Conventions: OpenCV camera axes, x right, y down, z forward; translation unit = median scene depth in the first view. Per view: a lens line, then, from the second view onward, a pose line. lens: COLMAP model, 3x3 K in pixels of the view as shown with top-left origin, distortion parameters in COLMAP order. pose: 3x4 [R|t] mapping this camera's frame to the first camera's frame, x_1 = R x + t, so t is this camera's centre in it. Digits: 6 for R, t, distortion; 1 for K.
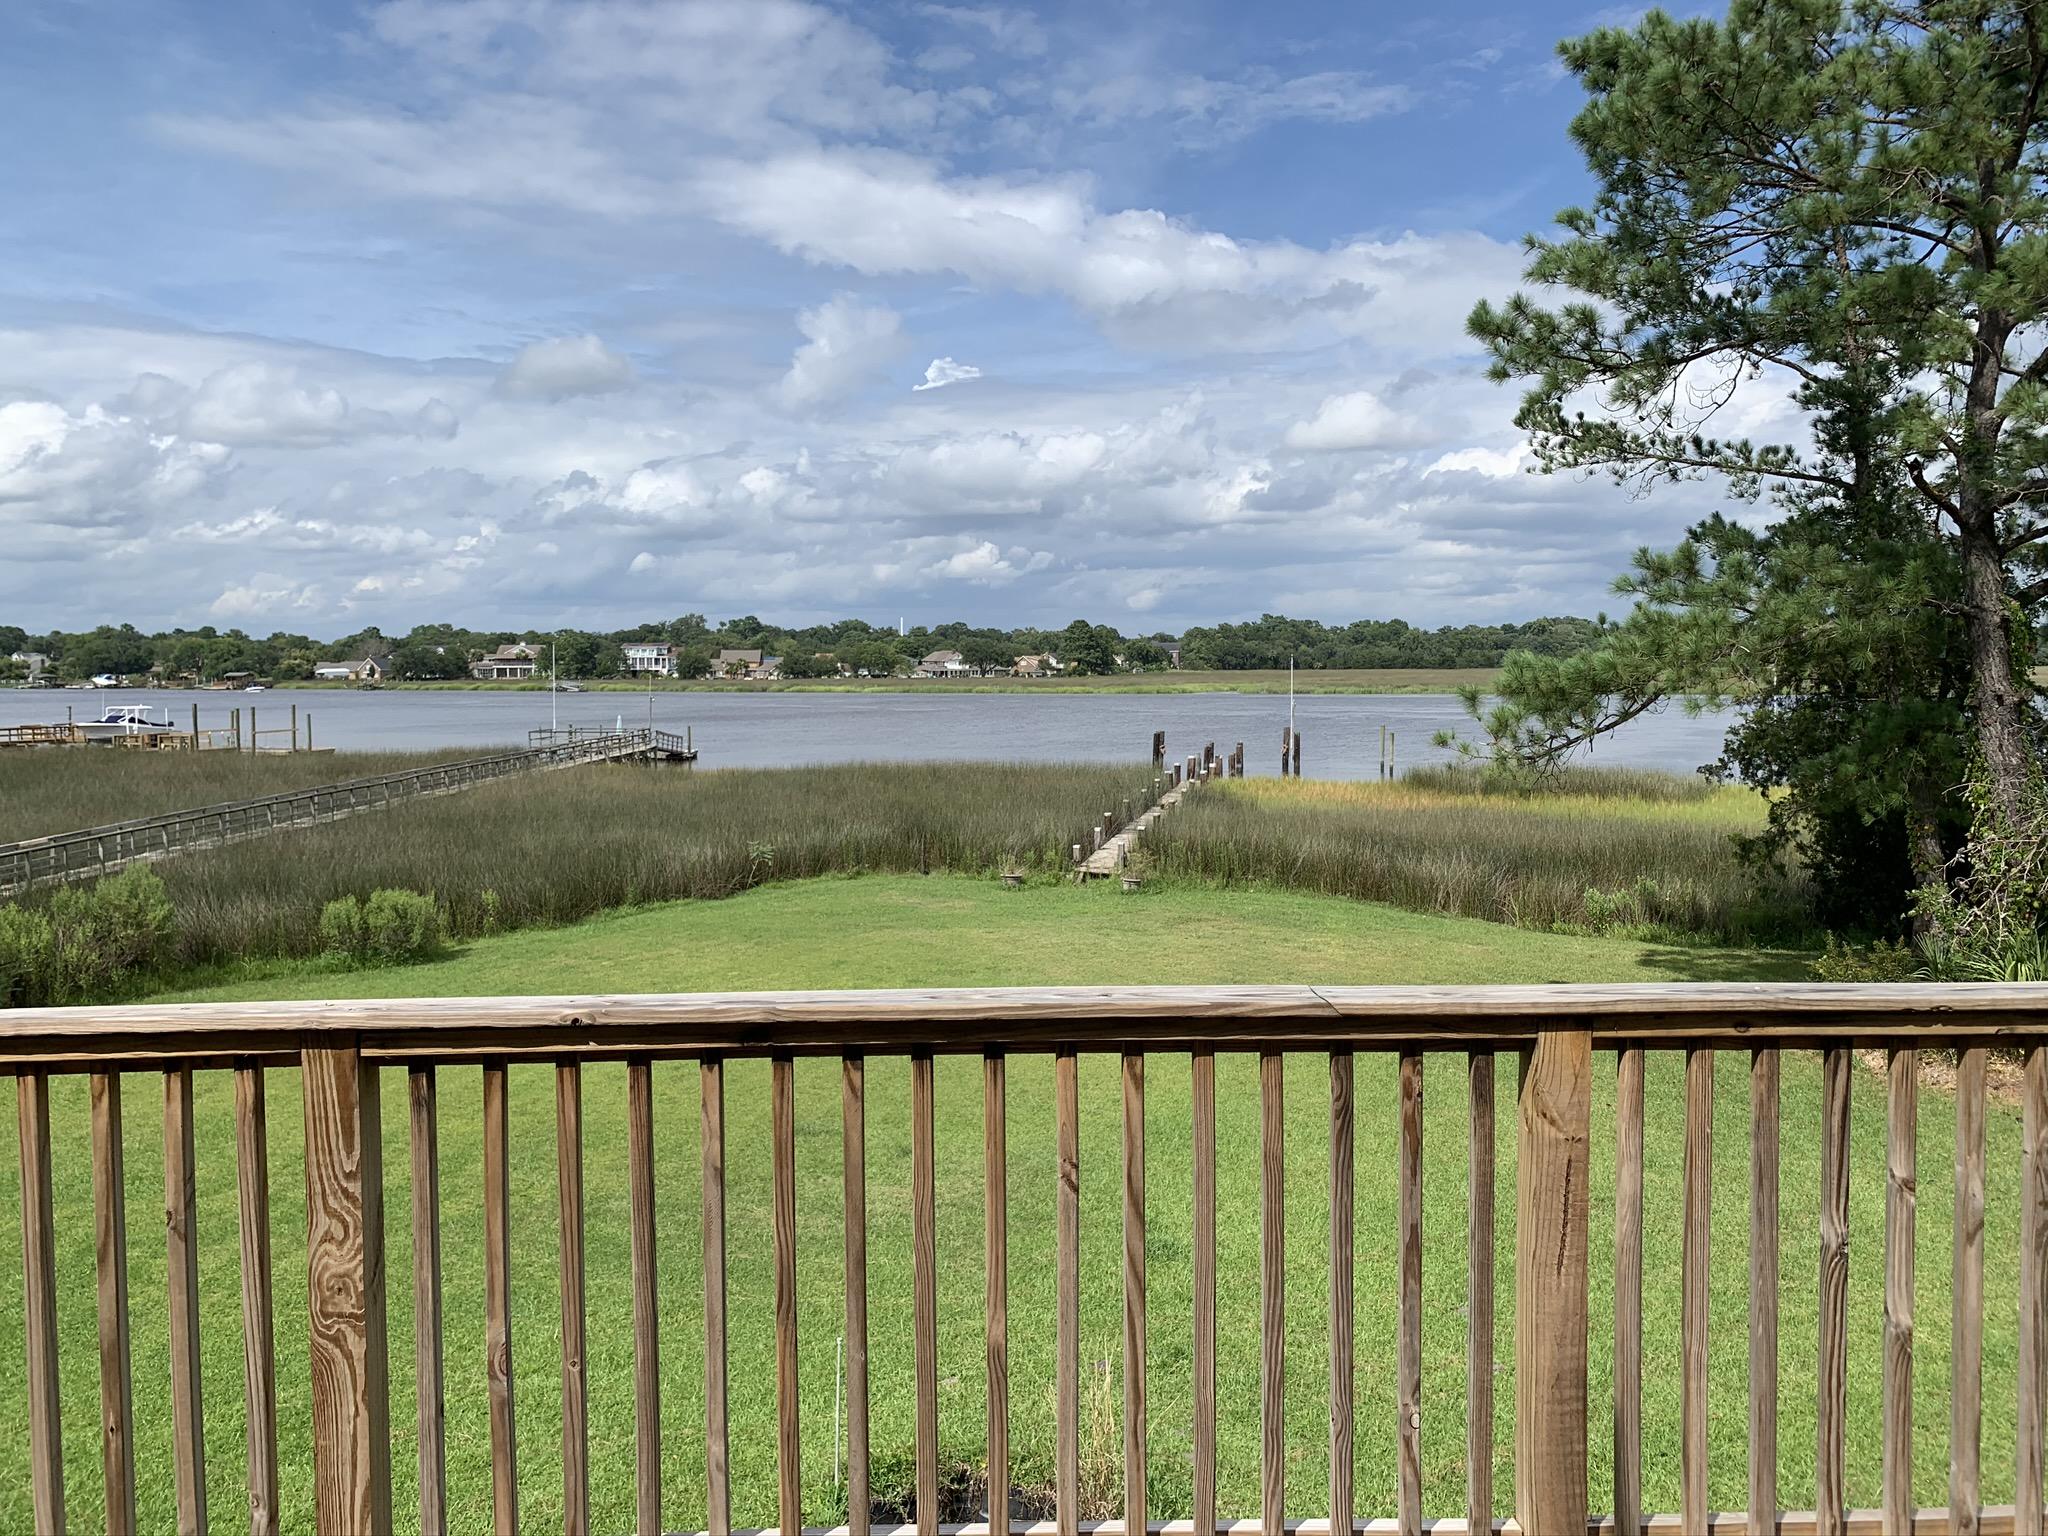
lens RADIAL K [[1556.0, 0, 1006.2], [0, 1556.0, 751.1], [0, 0, 1]] dist [0.059460, -0.075522]
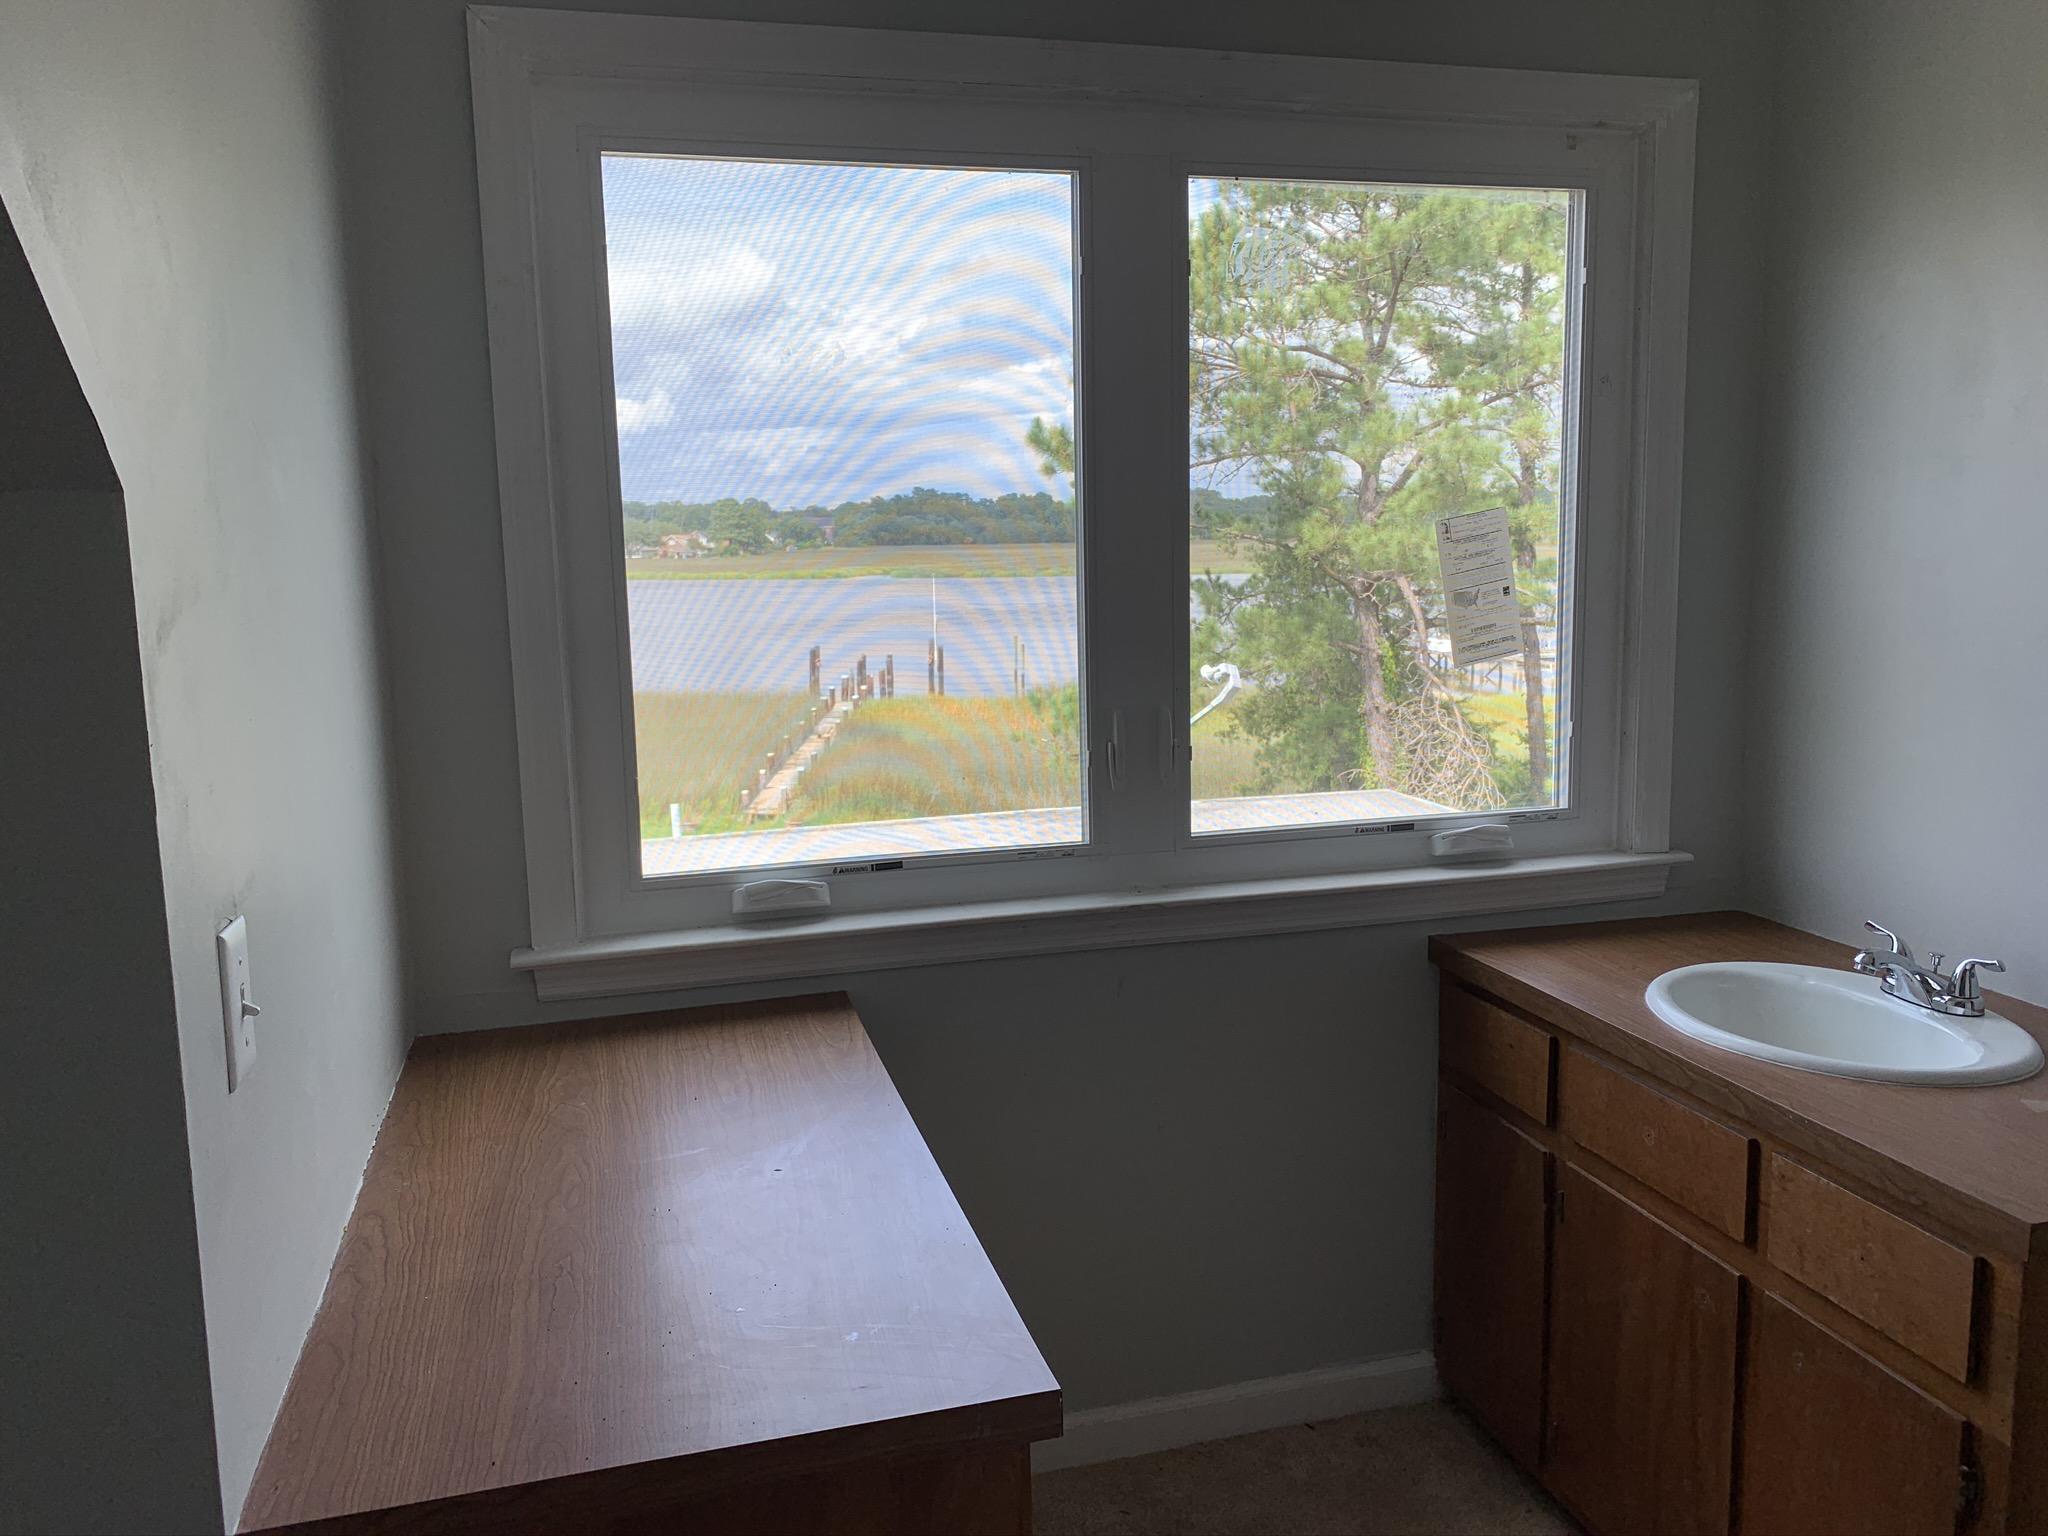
lens RADIAL K [[1654.1, 0, 1041.0], [0, 1654.1, 759.9], [0, 0, 1]] dist [0.251377, -0.097095]
pose [[0.973476, -0.048482, 0.223594, -0.020505], [0.023853, 0.993471, 0.111565, -0.116753], [-0.227542, -0.103272, 0.968276, -0.312920]]
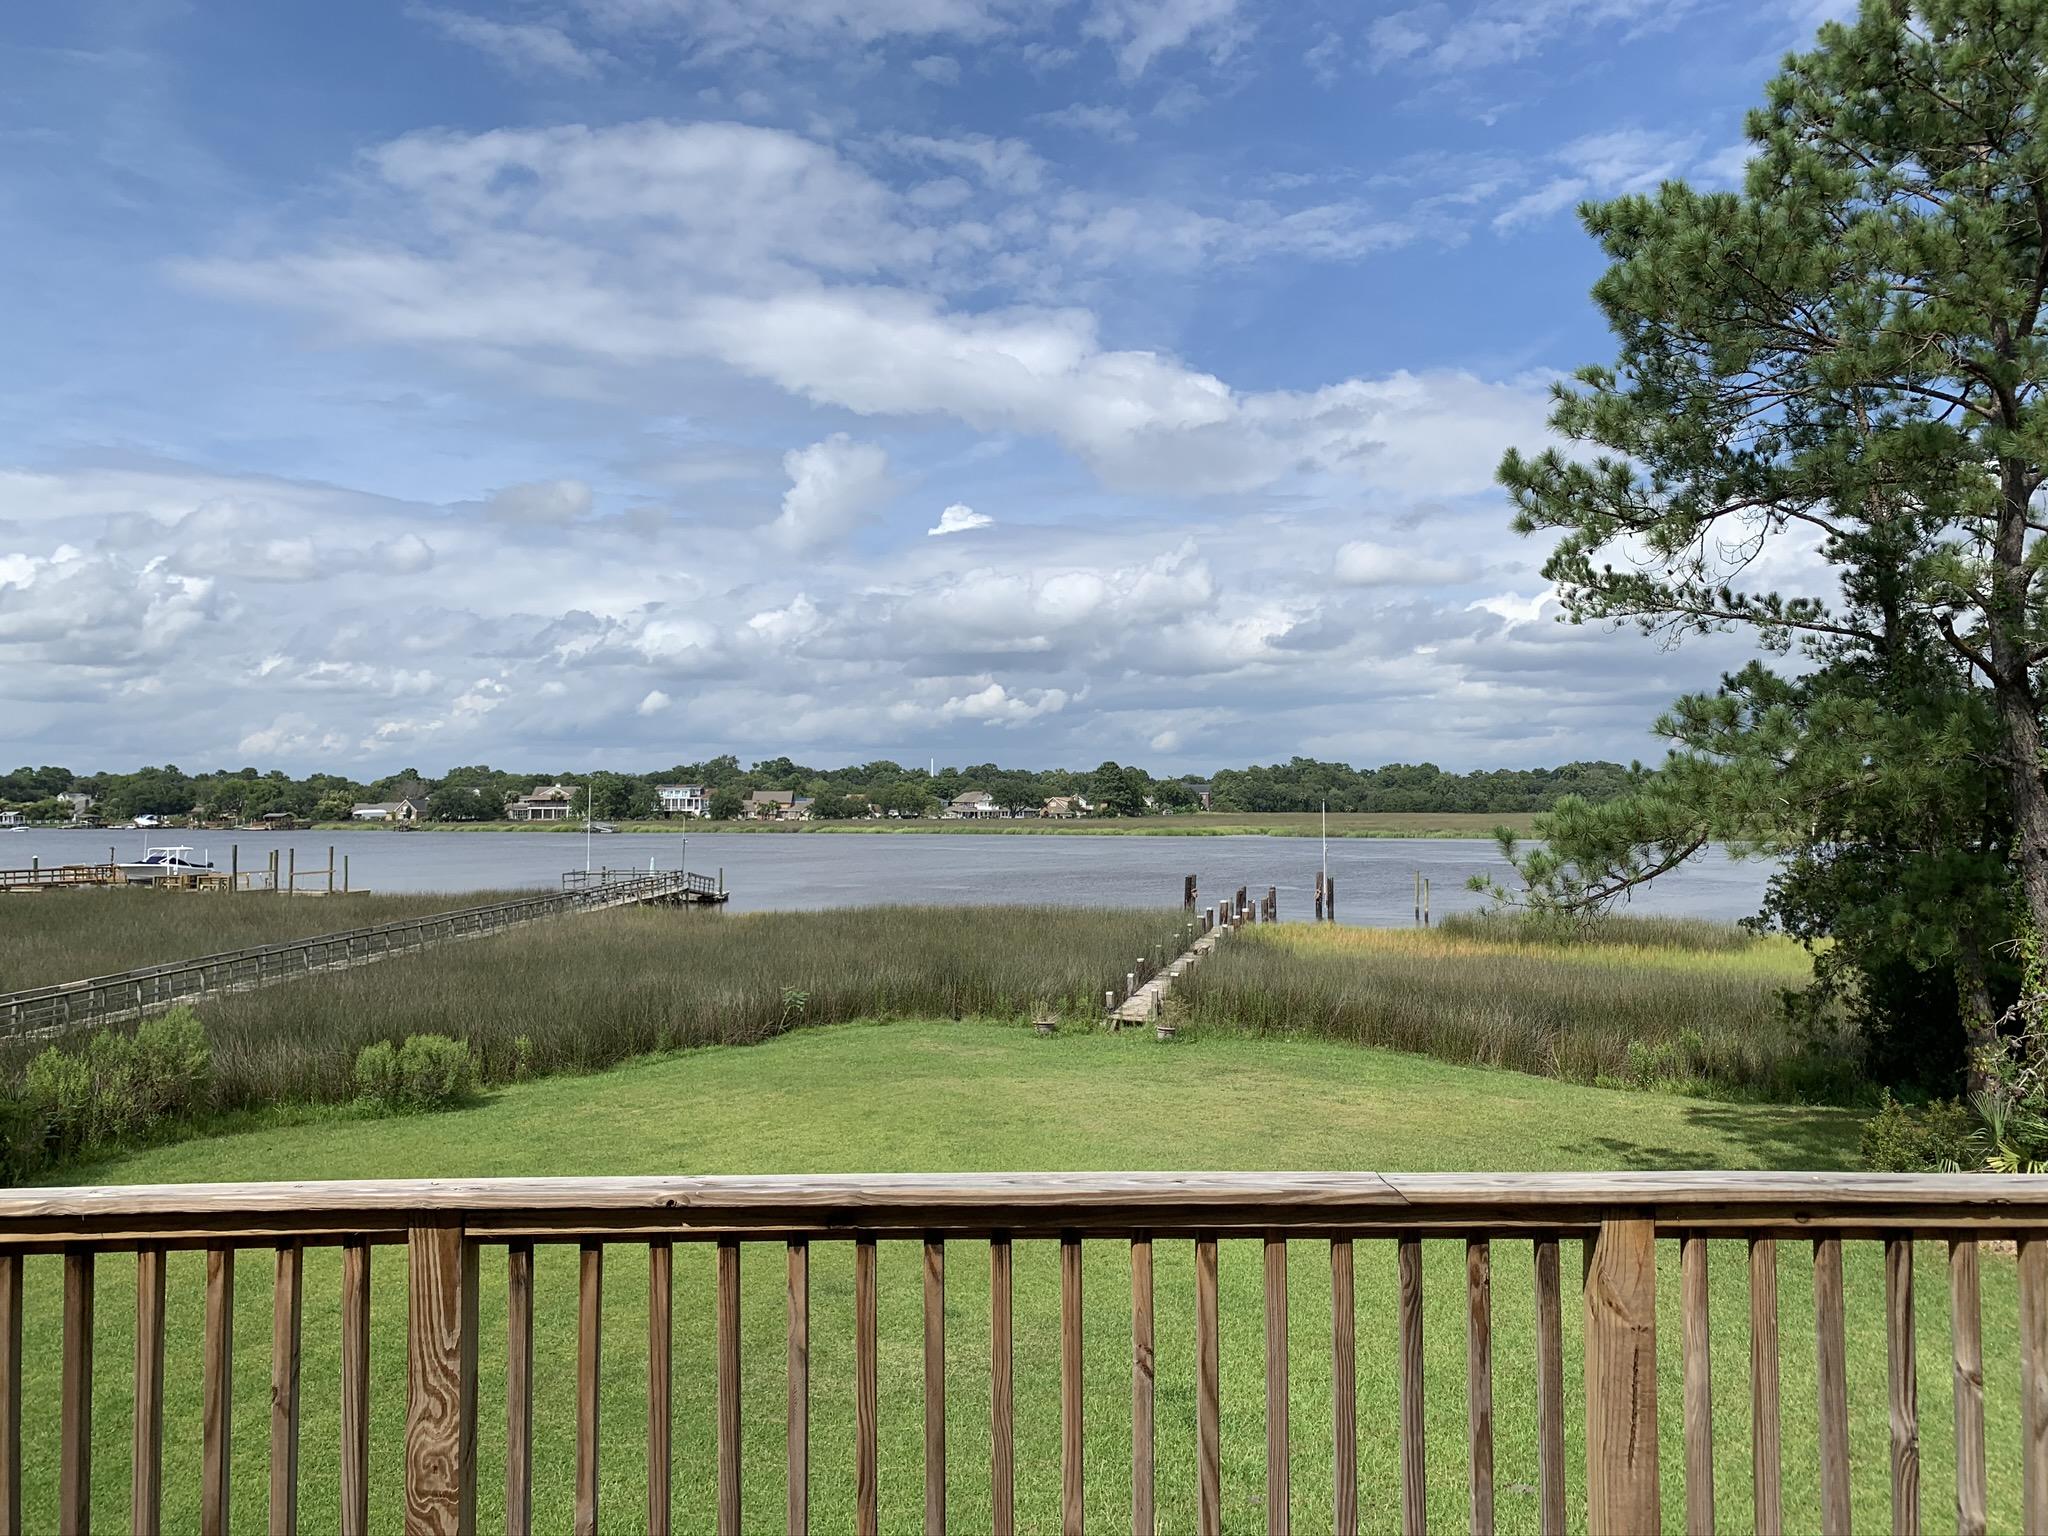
lens RADIAL K [[1559.8, 0, 1003.0], [0, 1559.8, 750.2], [0, 0, 1]] dist [0.045201, -0.044713]
pose [[0.999789, 0.002742, -0.020368, -0.003266], [-0.004571, 0.995903, -0.090310, -0.003327], [0.020037, 0.090384, 0.995705, -0.005984]]
